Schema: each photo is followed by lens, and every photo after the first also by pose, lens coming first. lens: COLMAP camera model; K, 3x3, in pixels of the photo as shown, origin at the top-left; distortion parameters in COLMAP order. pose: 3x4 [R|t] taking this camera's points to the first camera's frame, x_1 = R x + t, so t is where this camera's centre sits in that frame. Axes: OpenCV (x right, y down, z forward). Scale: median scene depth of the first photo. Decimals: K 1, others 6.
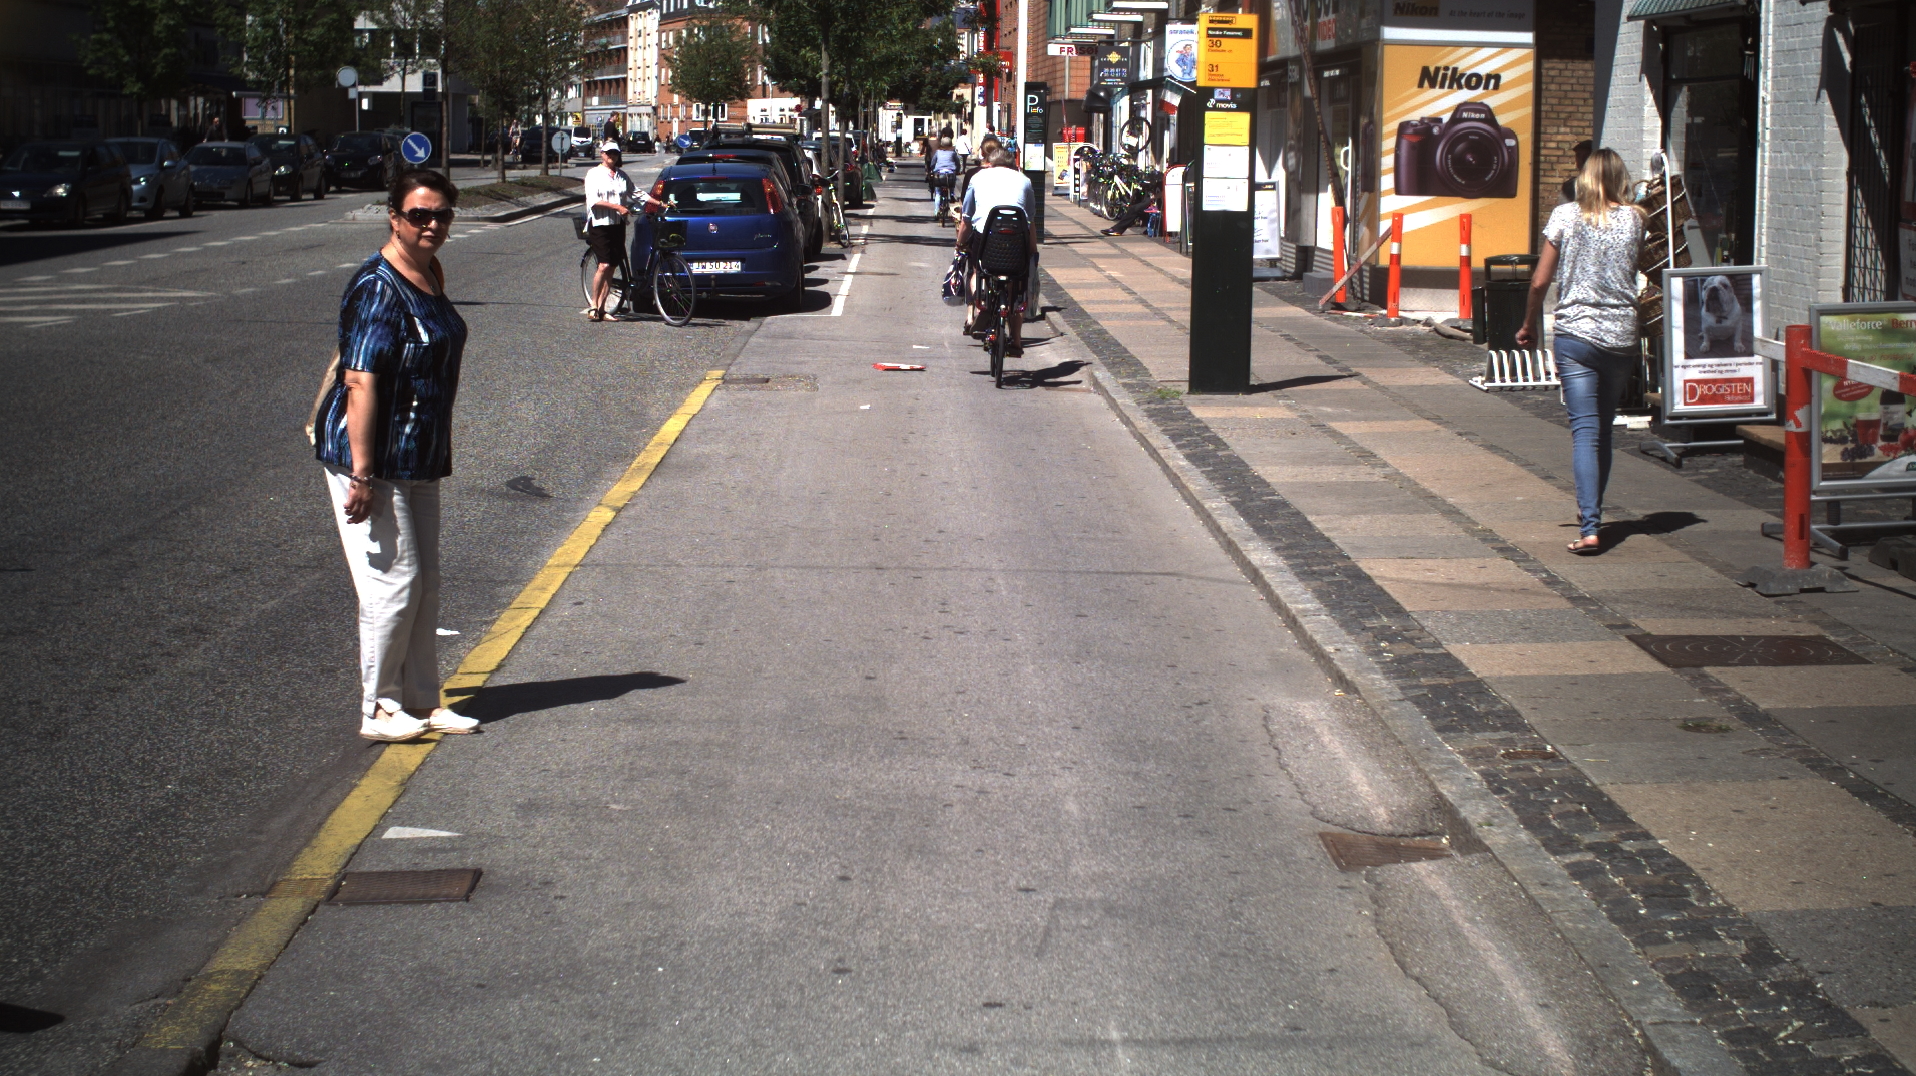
lens RADIAL K [[3091.4, 0, 958.0], [0, 3091.4, 538.0], [0, 0, 1]] dist [-0.274286, 0.279677]
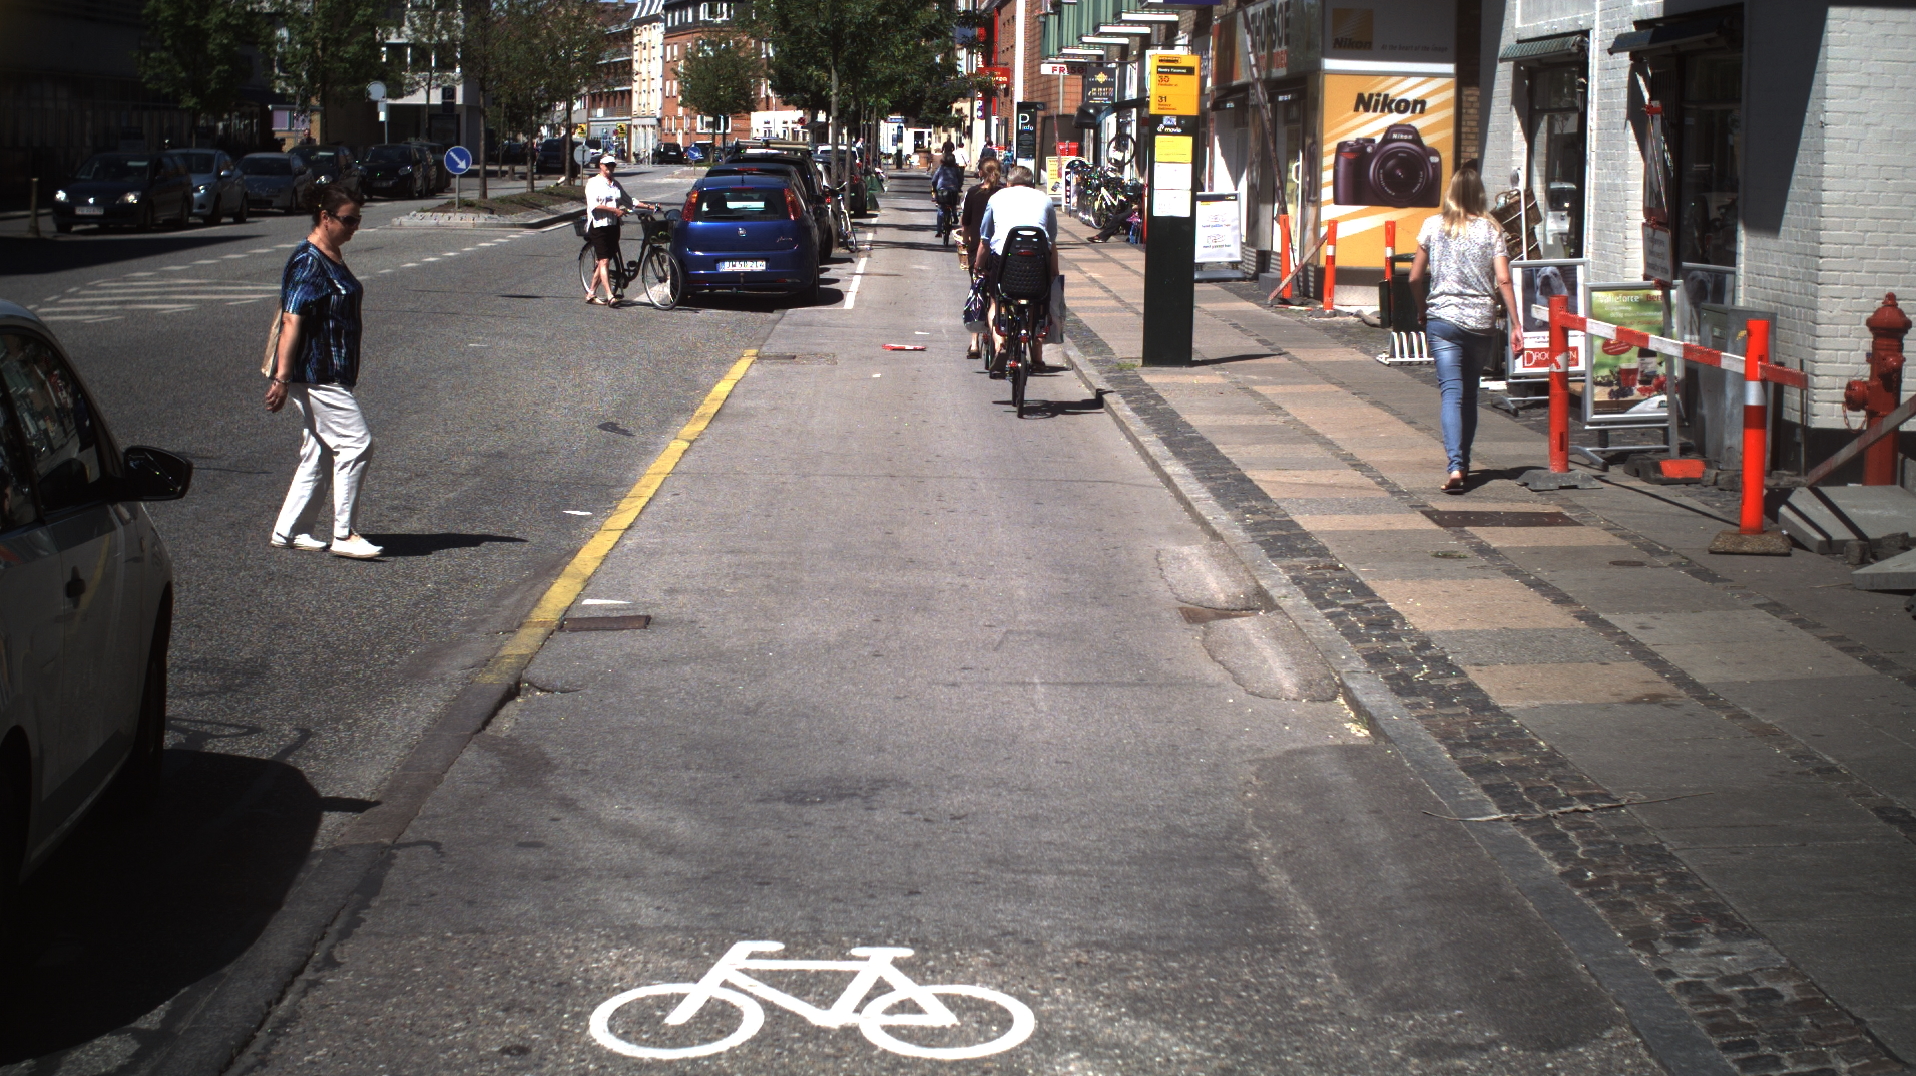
lens RADIAL K [[3091.4, 0, 958.0], [0, 3091.4, 538.0], [0, 0, 1]] dist [-0.274286, 0.279677]
pose [[0.999995, 0.003150, 0.000478, 0.001106], [-0.003149, 0.999988, -0.003771, 0.017567], [-0.000490, 0.003769, 0.999993, -0.148470]]
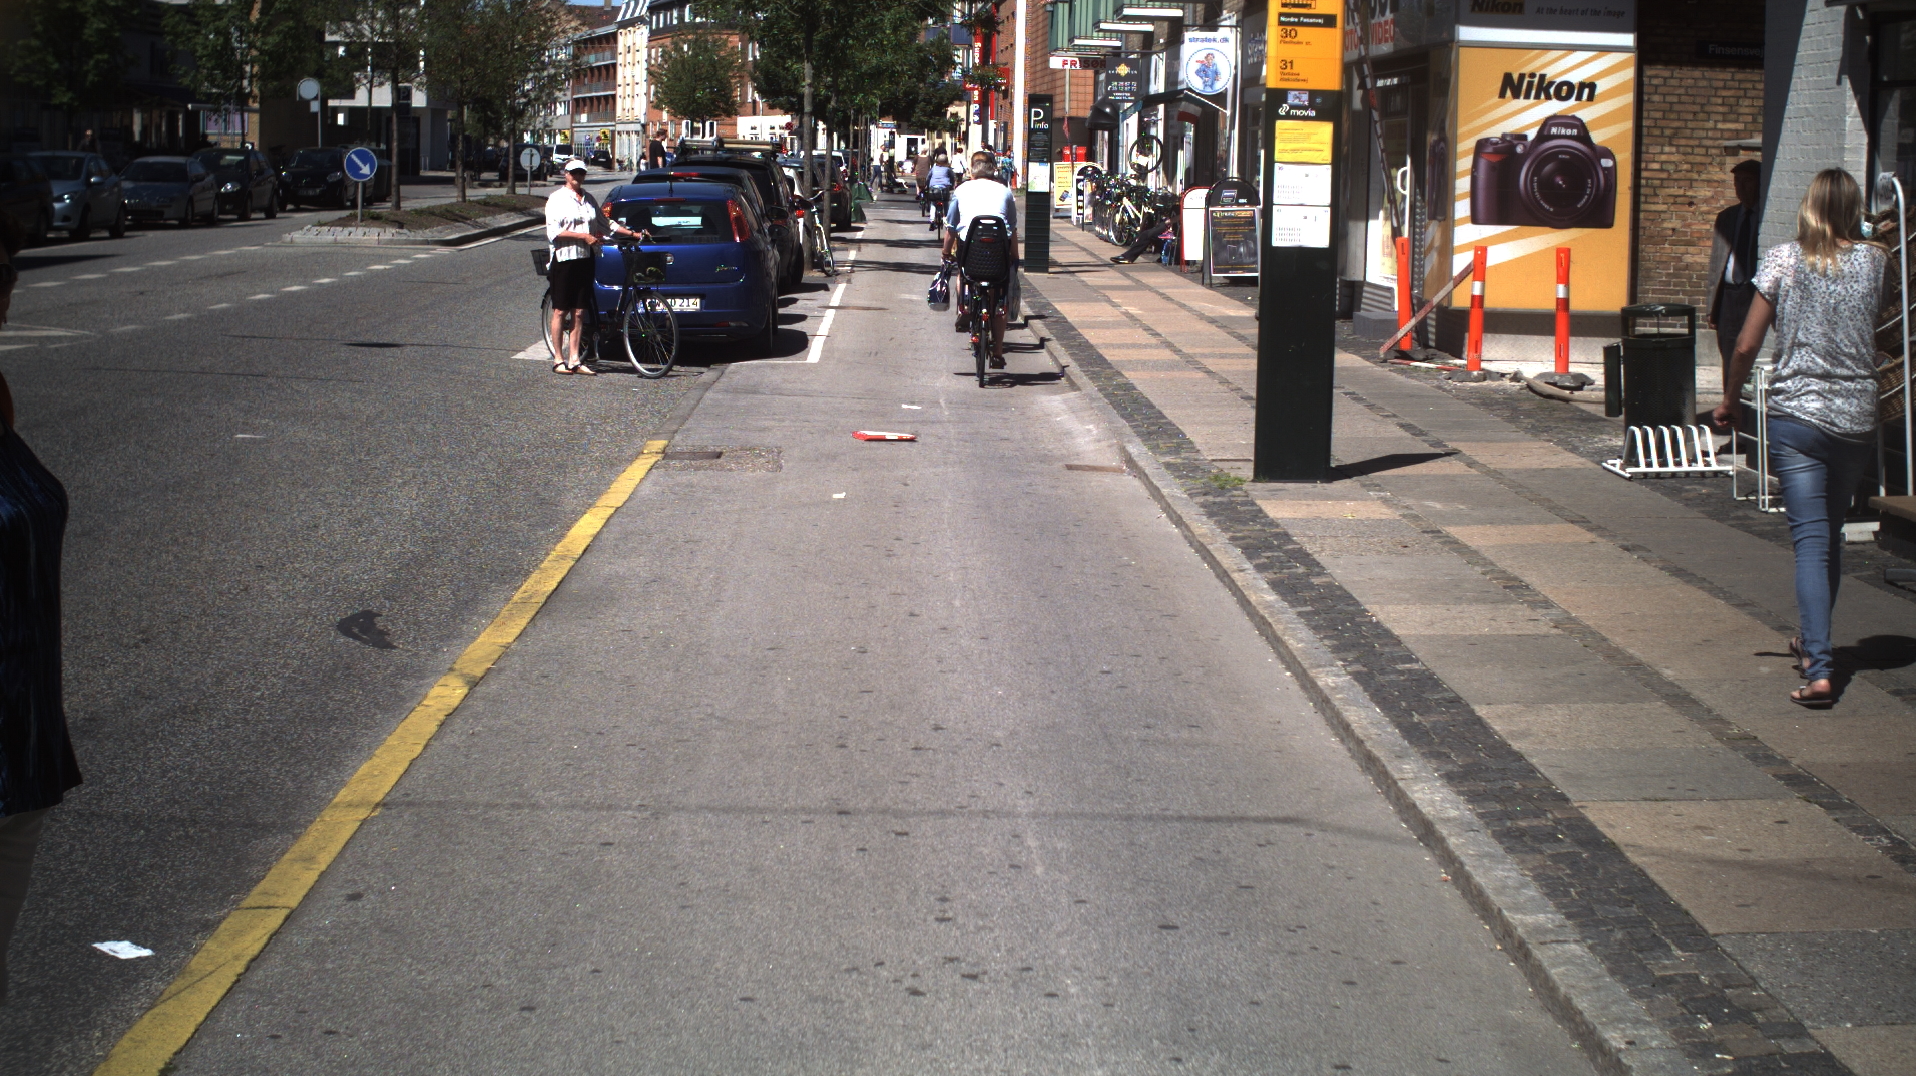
lens RADIAL K [[3091.4, 0, 958.0], [0, 3091.4, 538.0], [0, 0, 1]] dist [-0.274286, 0.279677]
pose [[0.999985, 0.004722, 0.002760, -0.001455], [-0.004705, 0.999968, -0.006397, -0.018279], [-0.002790, 0.006383, 0.999976, 0.148341]]
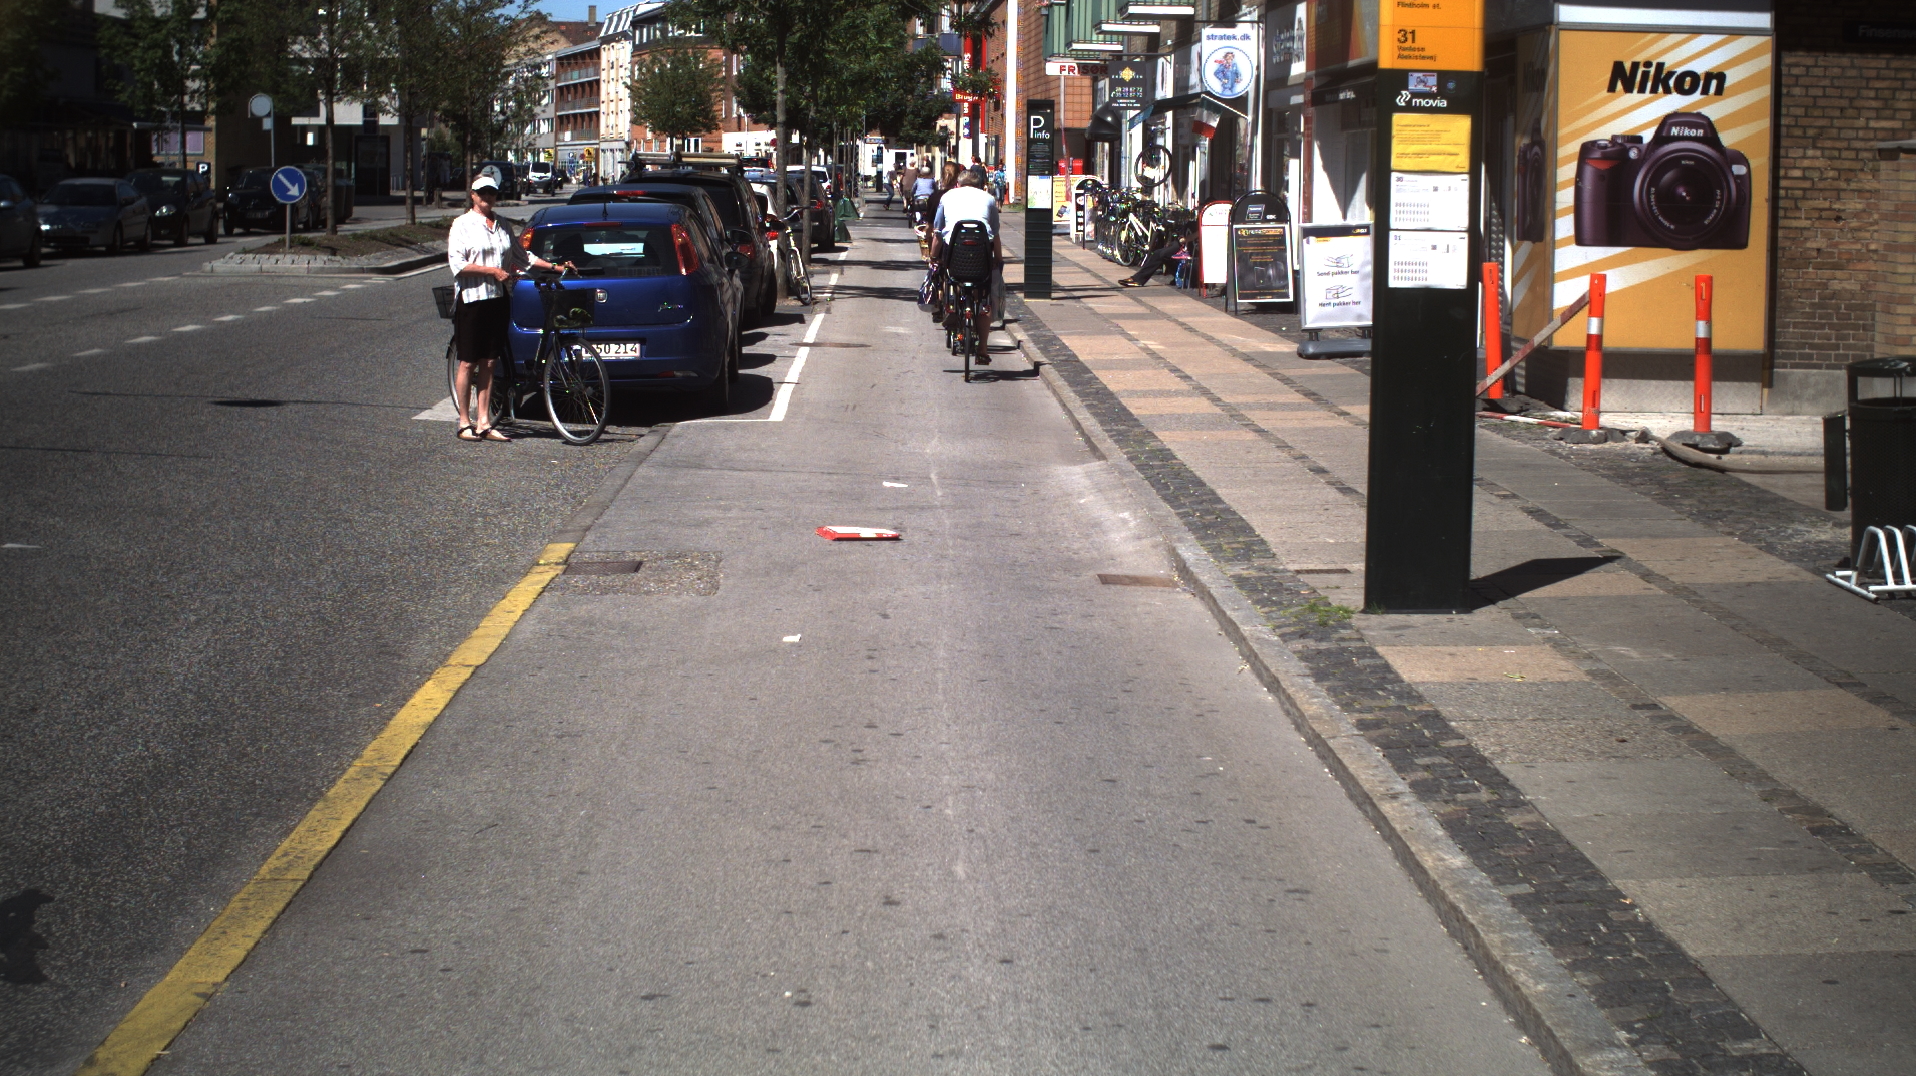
lens RADIAL K [[3091.4, 0, 958.0], [0, 3091.4, 538.0], [0, 0, 1]] dist [-0.274286, 0.279677]
pose [[0.999978, -0.004438, 0.005030, -0.001739], [0.004494, 0.999928, -0.011150, -0.037055], [-0.004980, 0.011173, 0.999925, 0.296988]]
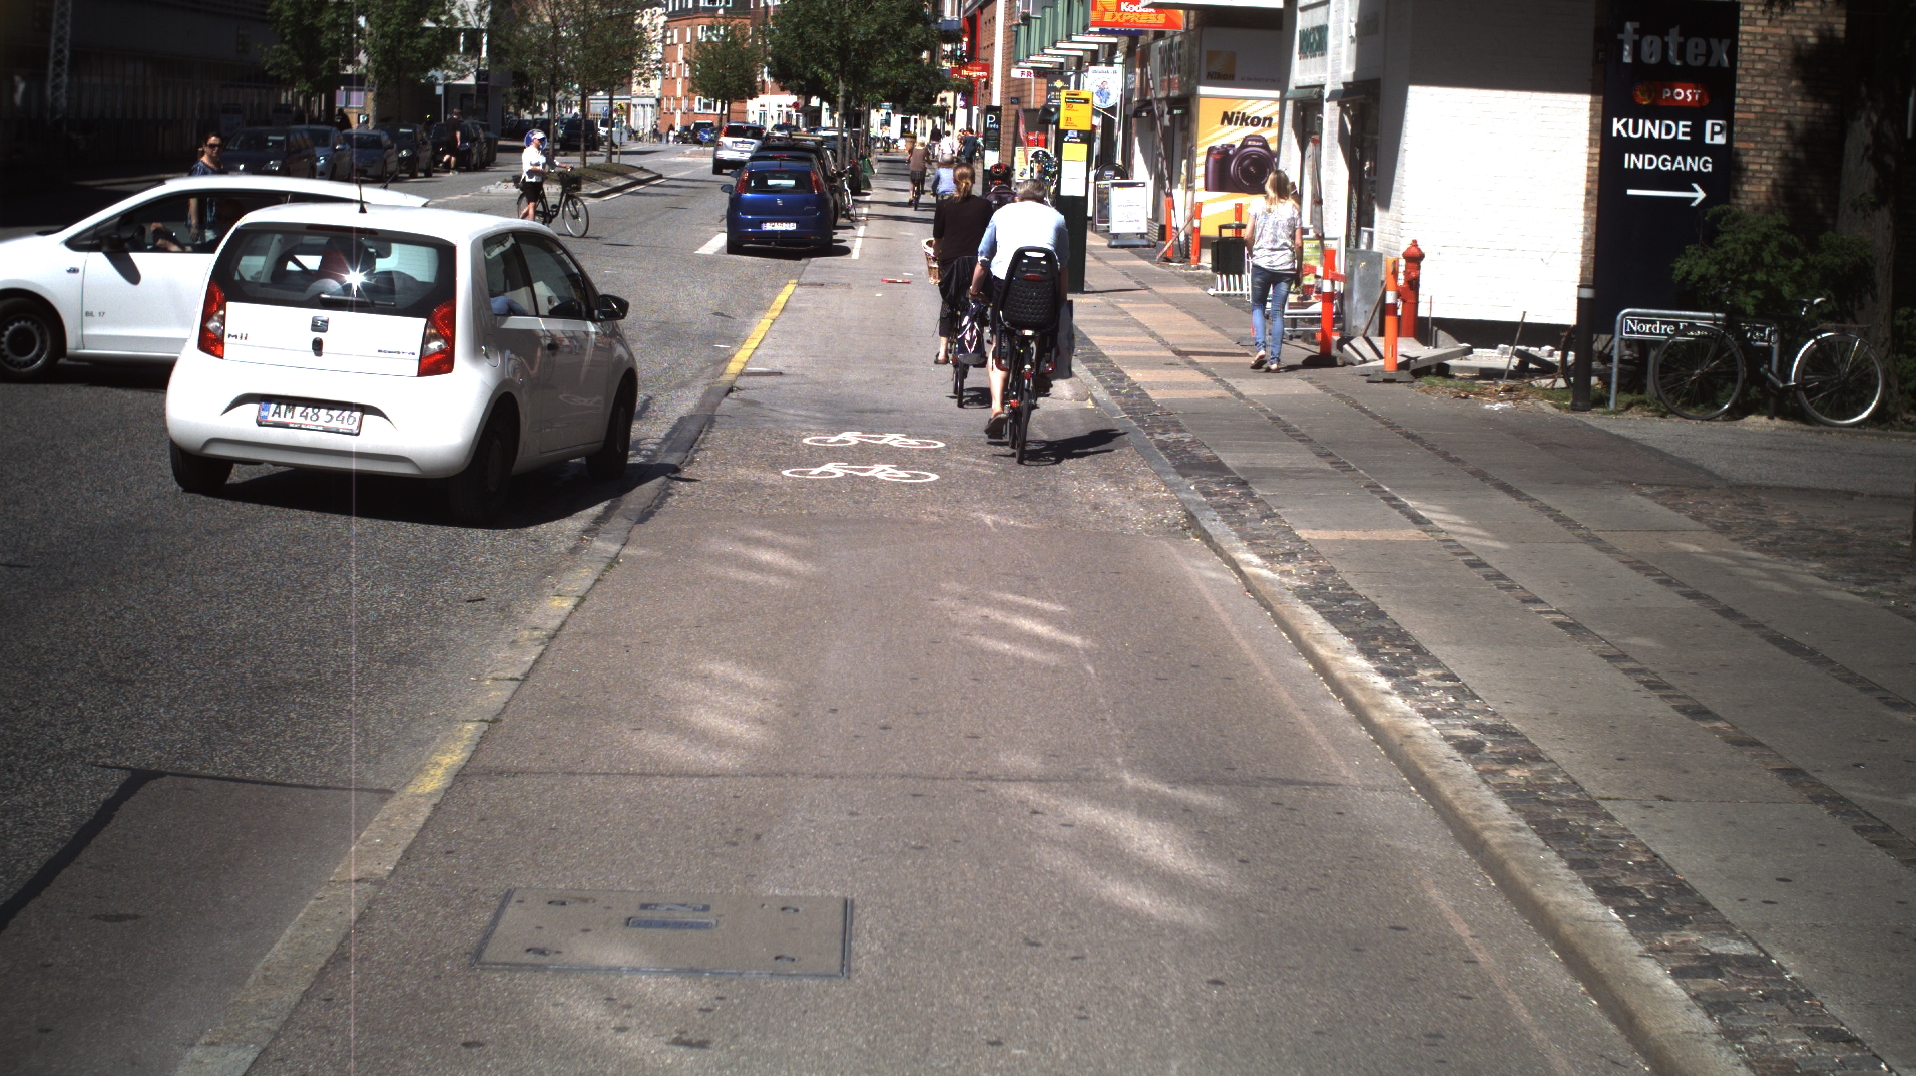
lens RADIAL K [[3091.4, 0, 958.0], [0, 3091.4, 538.0], [0, 0, 1]] dist [-0.274286, 0.279677]
pose [[0.999658, 0.024849, 0.008097, 0.004481], [-0.024863, 0.999689, 0.001677, 0.068255], [-0.008053, -0.001878, 0.999966, -0.593632]]
